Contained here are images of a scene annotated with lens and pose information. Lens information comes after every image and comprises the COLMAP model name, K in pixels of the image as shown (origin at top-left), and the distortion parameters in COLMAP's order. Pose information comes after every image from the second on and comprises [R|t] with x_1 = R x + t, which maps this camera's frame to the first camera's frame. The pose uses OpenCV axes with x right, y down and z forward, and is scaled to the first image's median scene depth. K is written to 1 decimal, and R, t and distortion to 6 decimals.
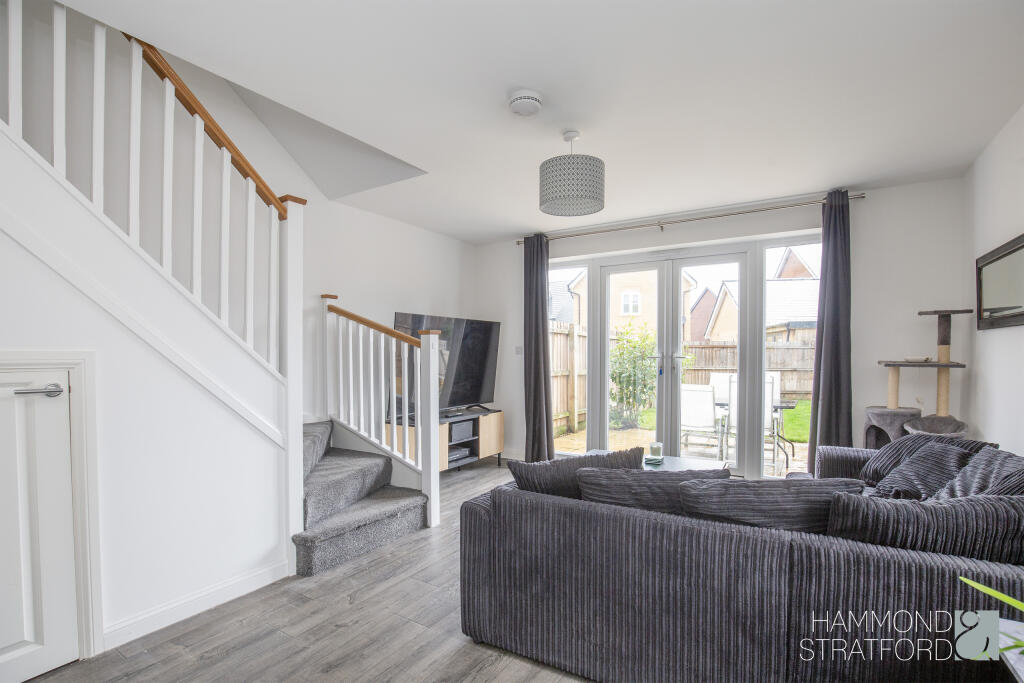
lens RADIAL K [[471.6, 0, 510.7], [0, 471.6, 361.0], [0, 0, 1]] dist [-0.016980, 0.000251]
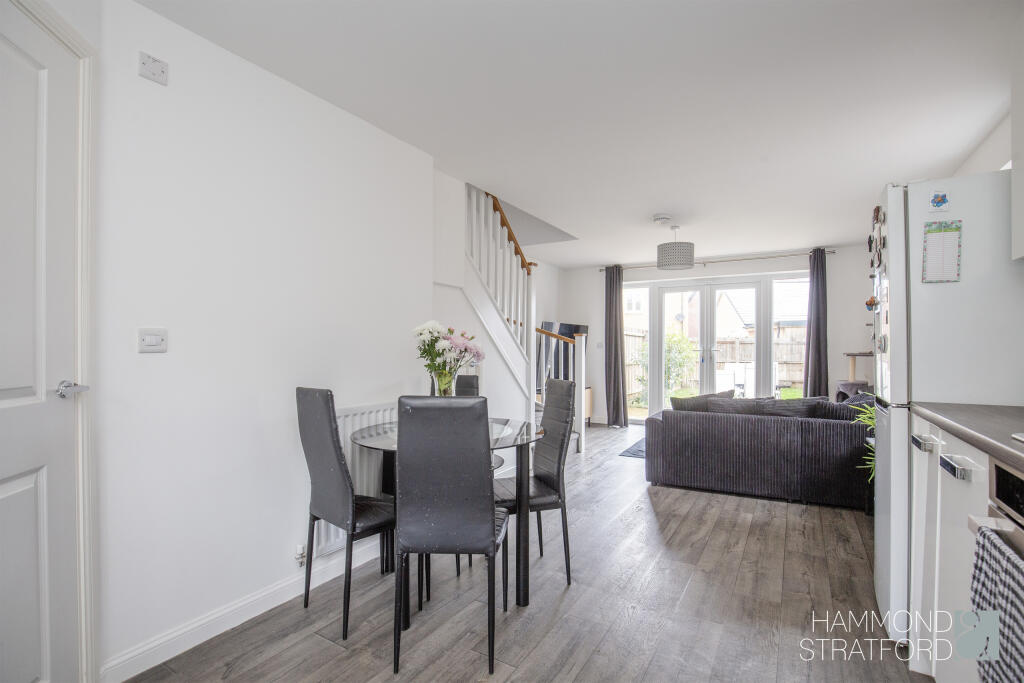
lens RADIAL K [[485.7, 0, 515.4], [0, 485.7, 344.9], [0, 0, 1]] dist [-0.003558, -0.000460]
pose [[0.998896, 0.003437, 0.046845, -0.470927], [-0.002433, 0.999766, -0.021489, 0.012115], [-0.046908, 0.021351, 0.998671, -0.686147]]
